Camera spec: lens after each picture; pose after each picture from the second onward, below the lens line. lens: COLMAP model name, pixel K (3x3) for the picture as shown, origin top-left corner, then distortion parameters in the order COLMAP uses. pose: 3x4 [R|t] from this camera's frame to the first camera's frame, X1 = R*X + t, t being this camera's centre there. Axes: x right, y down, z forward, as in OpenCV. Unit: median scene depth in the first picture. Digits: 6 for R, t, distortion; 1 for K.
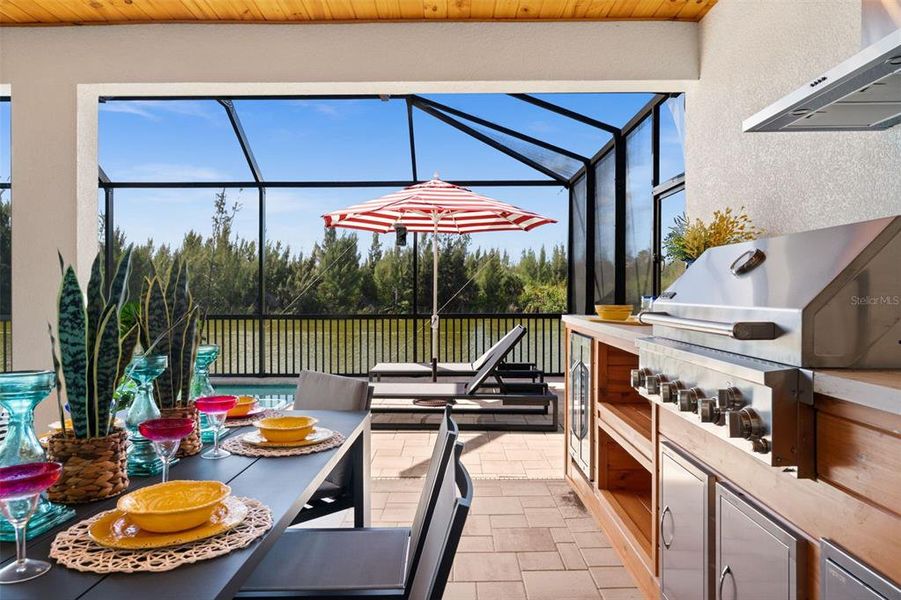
lens RADIAL K [[613.8, 0, 450.5], [0, 613.8, 286.8], [0, 0, 1]] dist [-0.006245, -0.001385]
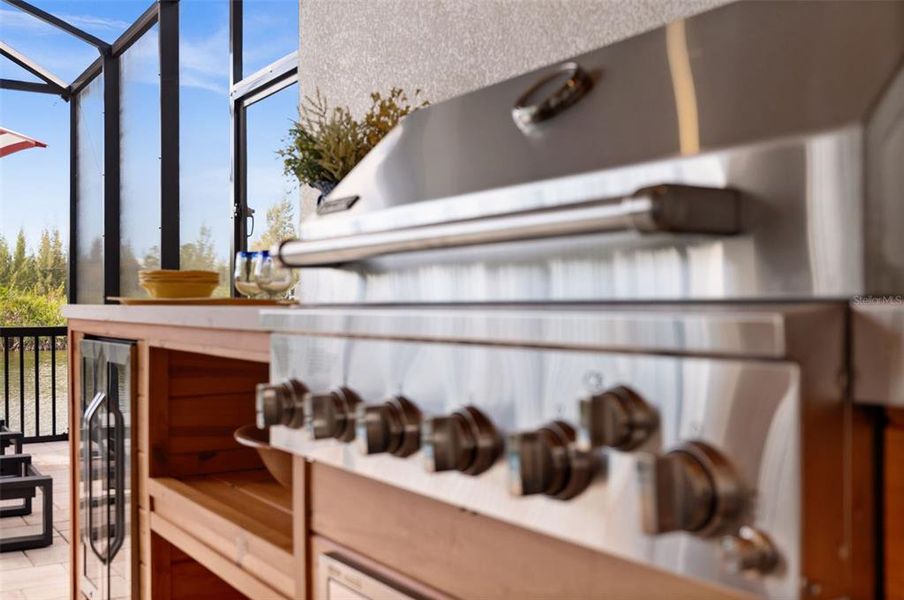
lens RADIAL K [[933.2, 0, 452.0], [0, 933.2, 300.0], [0, 0, 1]] dist [-0.001107, 0.003737]
pose [[0.835496, -0.005982, 0.549464, 0.038436], [0.005811, 0.999981, 0.002051, 0.045402], [-0.549466, 0.001480, 0.835515, 0.242686]]
